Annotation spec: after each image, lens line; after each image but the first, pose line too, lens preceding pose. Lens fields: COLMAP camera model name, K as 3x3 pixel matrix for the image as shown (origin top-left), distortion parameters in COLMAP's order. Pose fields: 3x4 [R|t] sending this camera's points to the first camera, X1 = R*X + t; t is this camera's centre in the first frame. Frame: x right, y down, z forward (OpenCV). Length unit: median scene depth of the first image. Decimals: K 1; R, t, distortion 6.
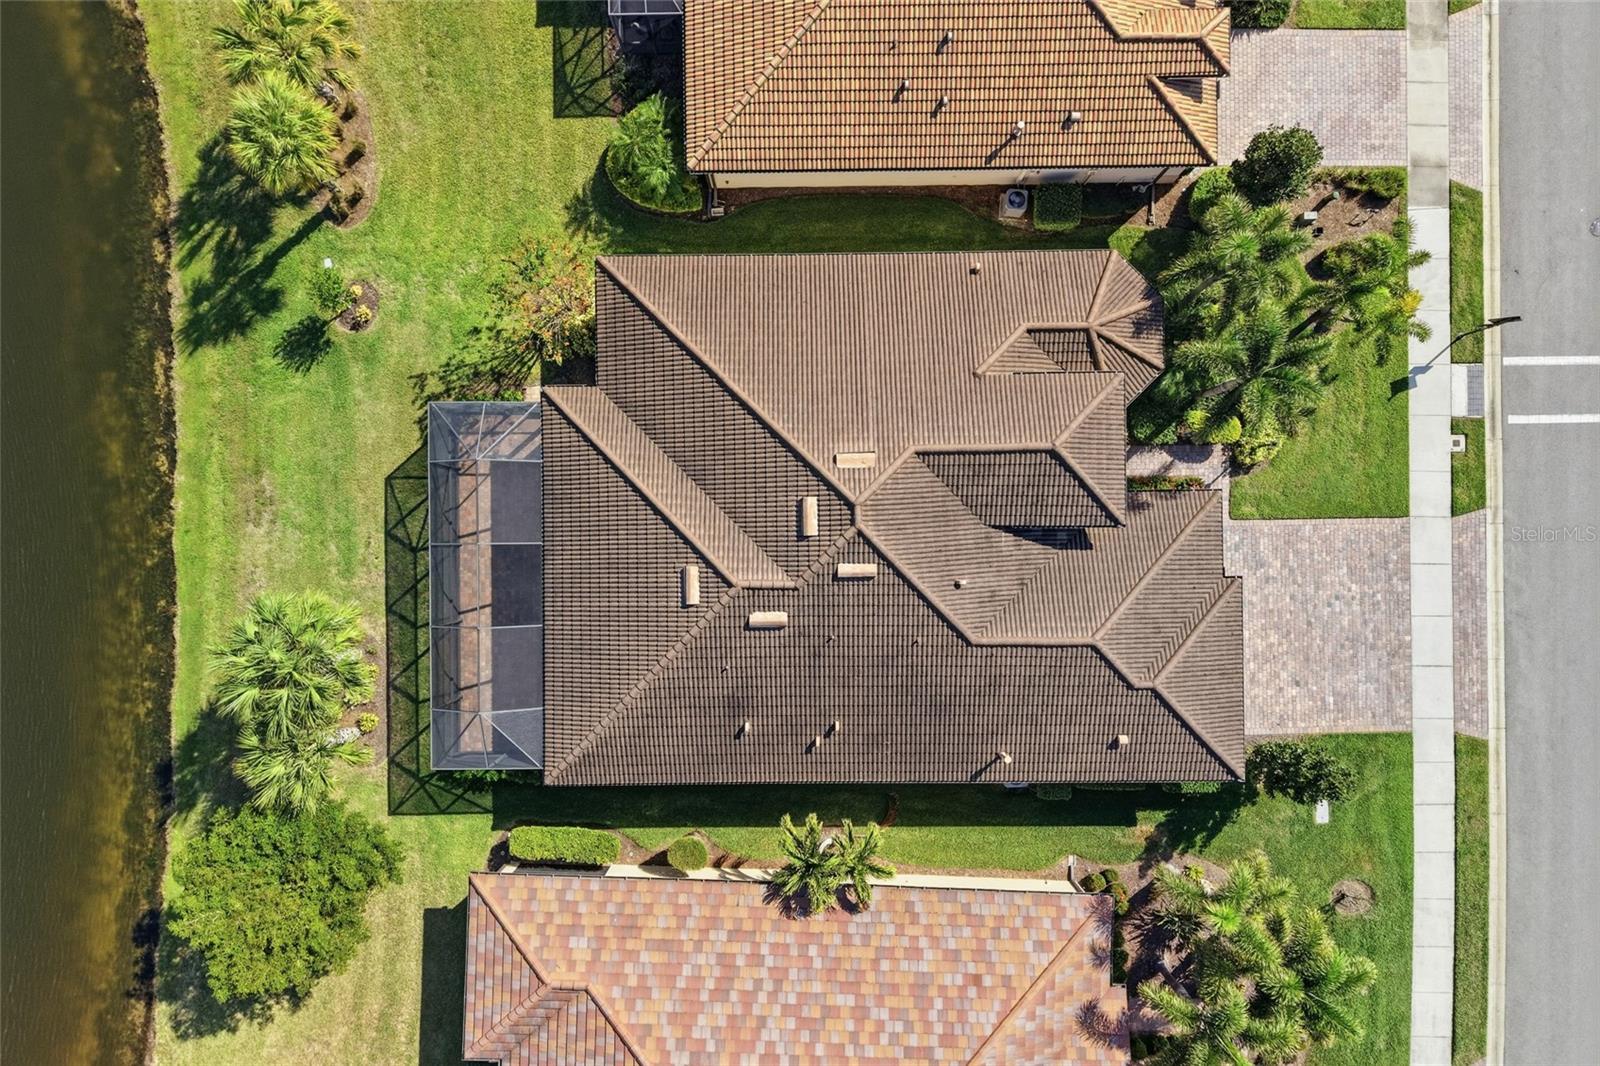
lens RADIAL K [[1048.6, 0, 804.4], [0, 1048.6, 527.2], [0, 0, 1]] dist [0.011673, -0.000336]
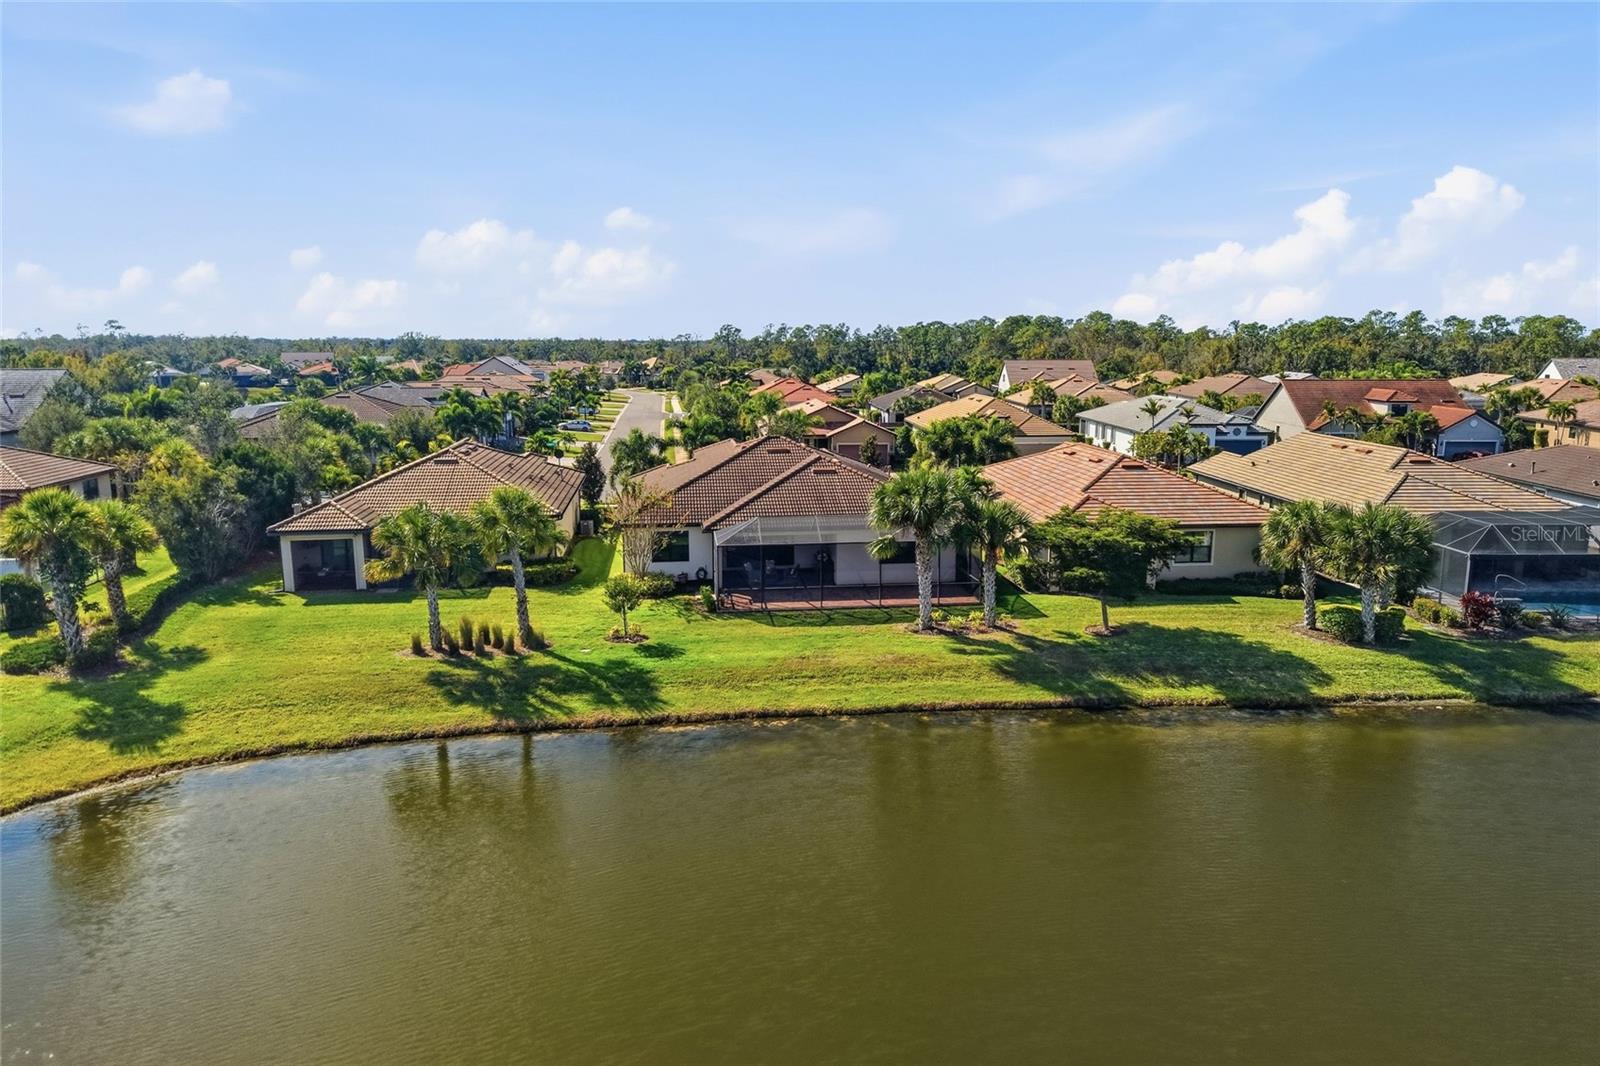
lens RADIAL K [[1047.8, 0, 800.0], [0, 1047.8, 533.0], [0, 0, 1]] dist [0.059982, -0.061087]
pose [[-0.109362, -0.191393, 0.975402, -1.513415], [0.993995, -0.017284, 0.108056, -0.142655], [-0.003823, 0.981361, 0.192134, 0.660048]]
